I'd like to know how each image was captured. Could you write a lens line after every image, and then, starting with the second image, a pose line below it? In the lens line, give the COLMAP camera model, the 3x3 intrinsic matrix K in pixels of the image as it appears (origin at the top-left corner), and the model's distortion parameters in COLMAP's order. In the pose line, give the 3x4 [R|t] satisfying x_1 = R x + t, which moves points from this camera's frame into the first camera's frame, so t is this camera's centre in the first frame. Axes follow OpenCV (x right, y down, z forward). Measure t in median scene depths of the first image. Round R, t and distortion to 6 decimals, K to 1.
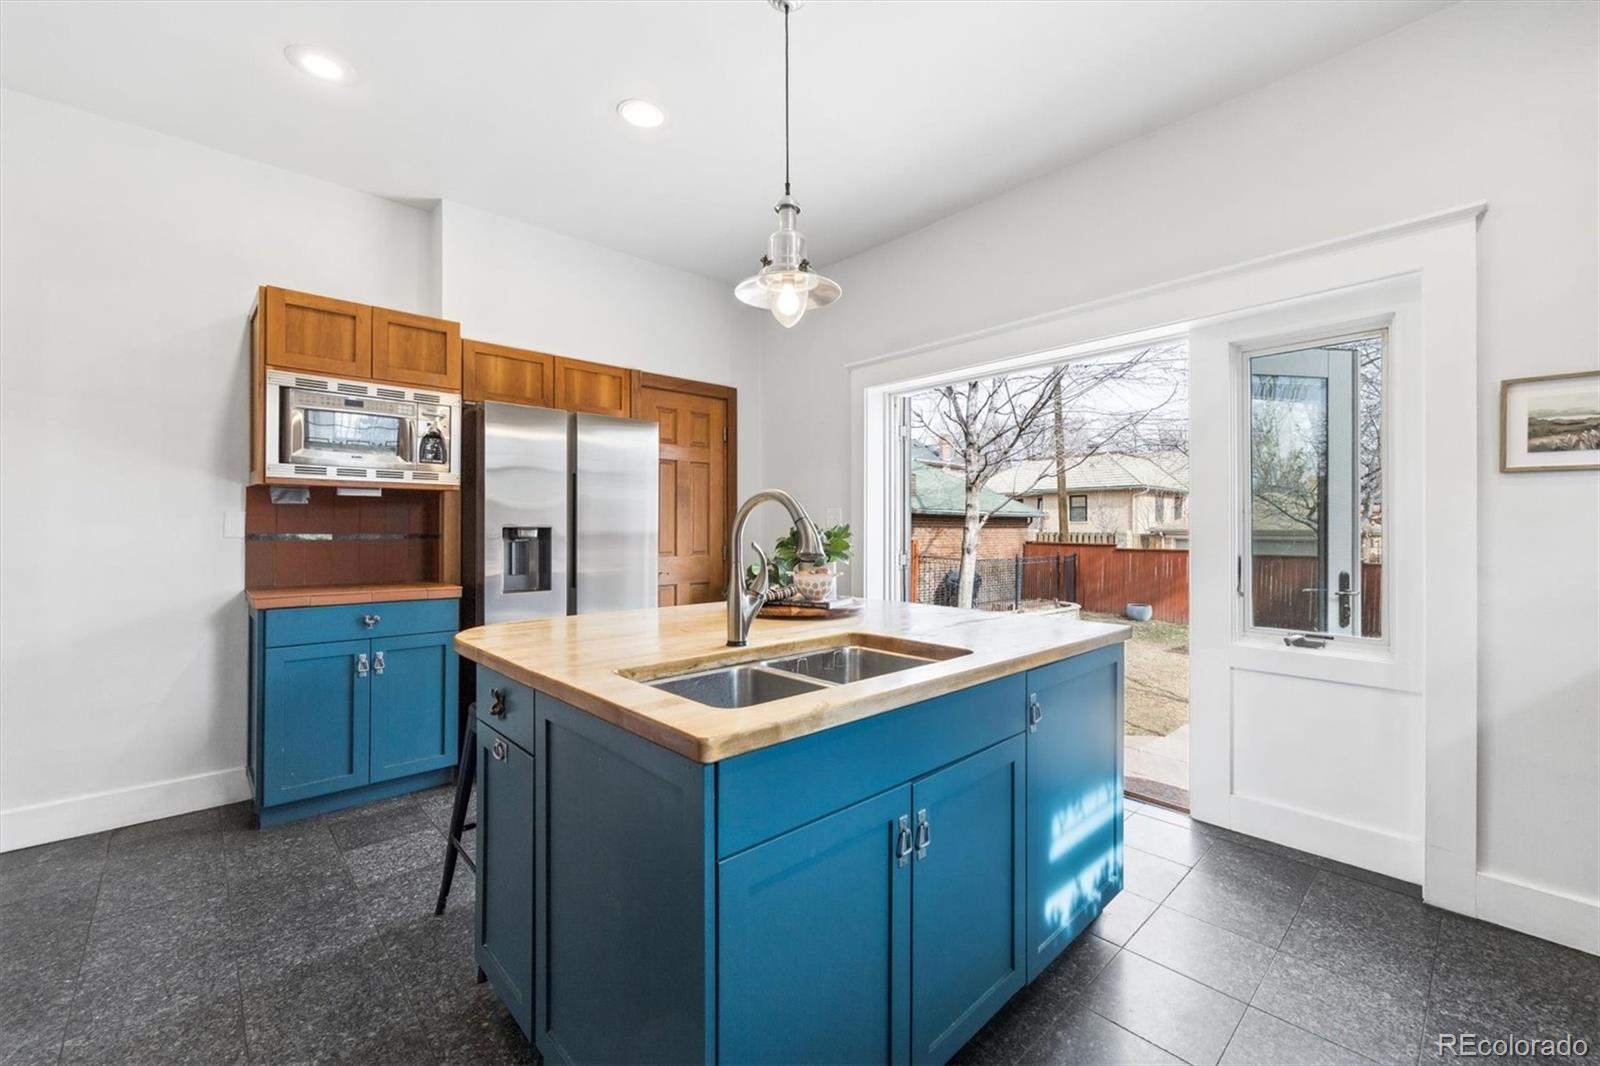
lens RADIAL K [[649.9, 0, 798.3], [0, 649.9, 523.7], [0, 0, 1]] dist [-0.003669, -0.000063]
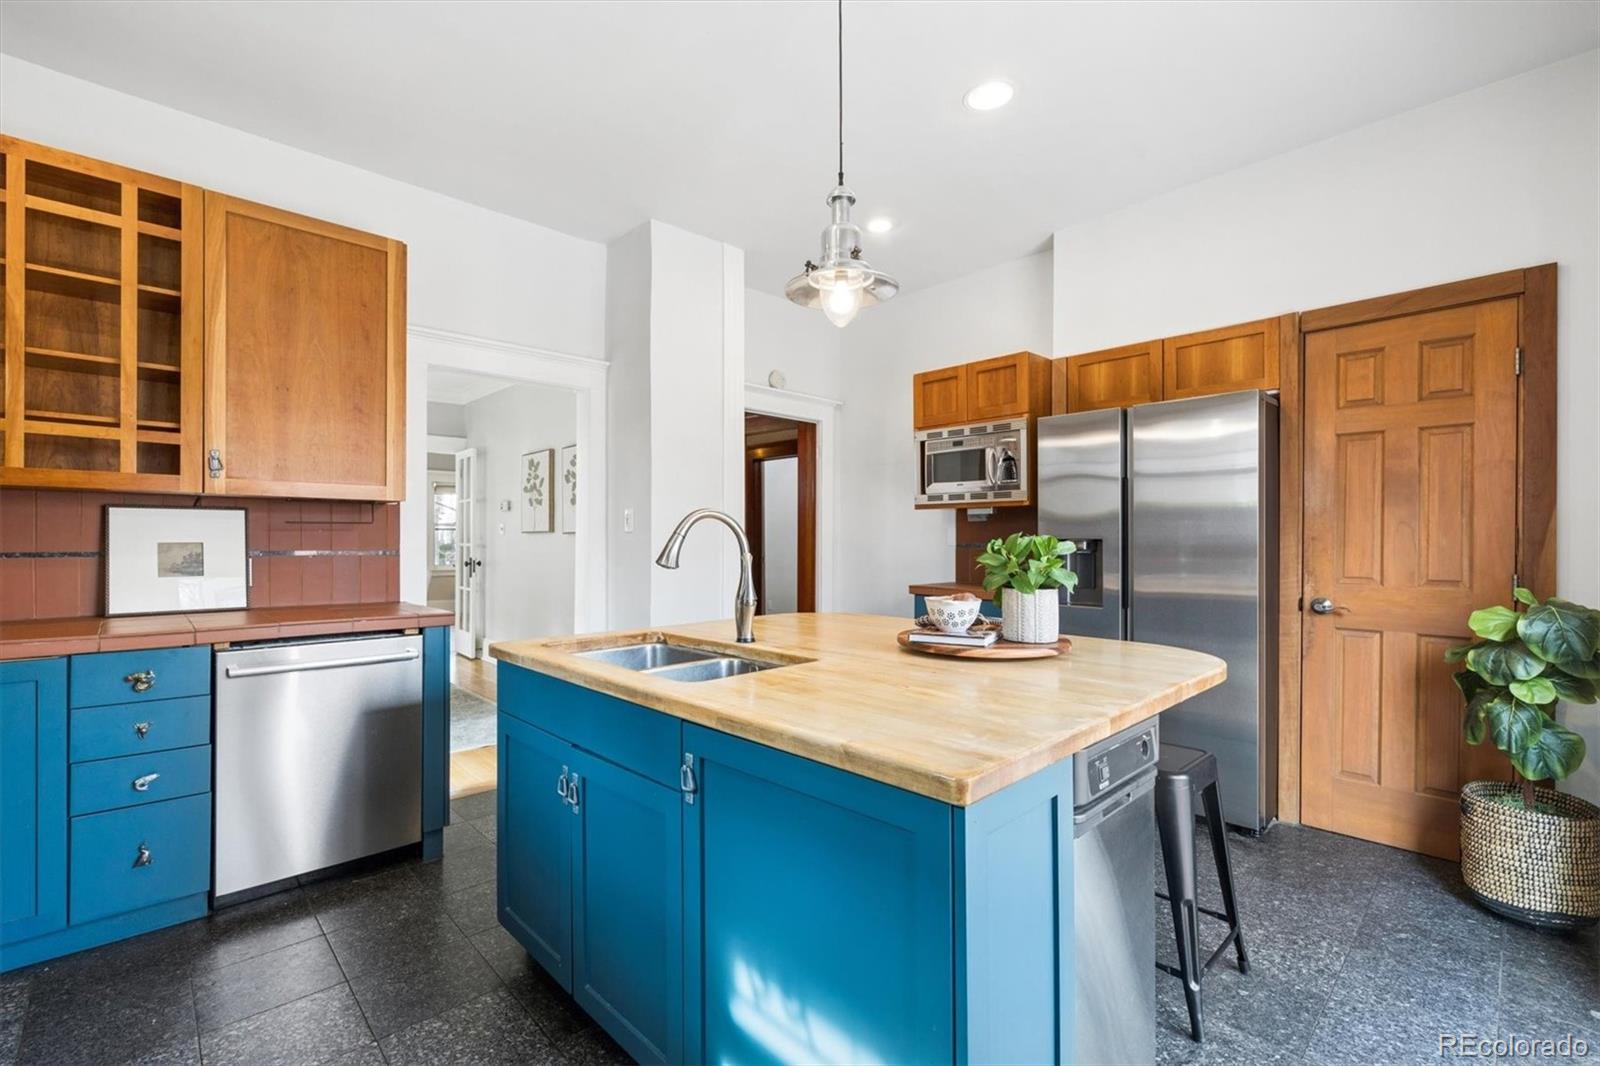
lens RADIAL K [[700.7, 0, 800.2], [0, 700.7, 539.2], [0, 0, 1]] dist [-0.001958, -0.000411]
pose [[0.020038, 0.001916, -0.999797, 0.605137], [0.007153, 0.999972, 0.002060, 0.000660], [0.999774, -0.007193, 0.020024, 0.561025]]
